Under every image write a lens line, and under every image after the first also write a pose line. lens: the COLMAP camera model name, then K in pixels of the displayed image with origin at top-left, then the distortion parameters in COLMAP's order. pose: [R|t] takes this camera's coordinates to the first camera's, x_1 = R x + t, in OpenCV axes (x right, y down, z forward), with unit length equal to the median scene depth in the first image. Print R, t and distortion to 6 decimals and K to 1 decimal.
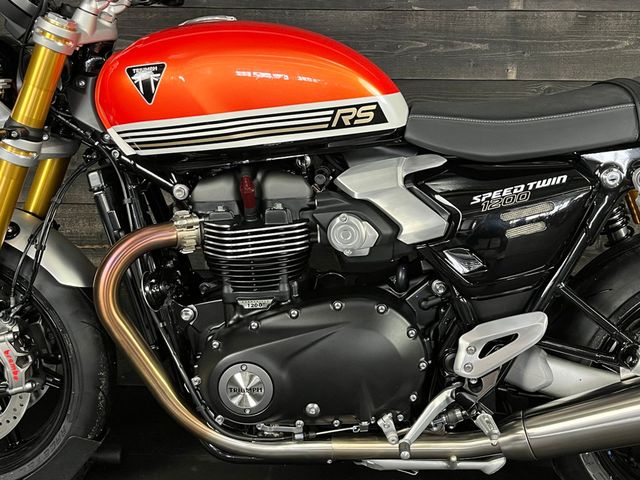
lens RADIAL K [[761.4, 0, 320.0], [0, 761.4, 240.0], [0, 0, 1]] dist [0.012786, -0.014074]
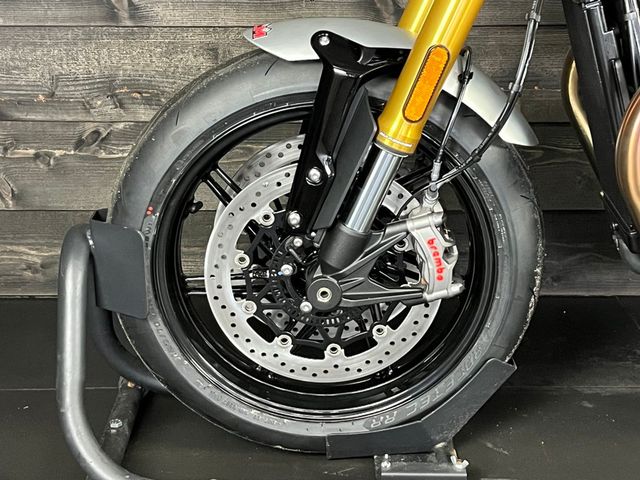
lens RADIAL K [[1146.0, 0, 320.0], [0, 1146.0, 240.0], [0, 0, 1]] dist [0.057434, 0.093827]
pose [[0.999713, -0.020297, 0.012722, -0.564537], [0.018325, 0.990050, 0.139517, -0.003020], [-0.015427, -0.139243, 0.990138, -0.041171]]
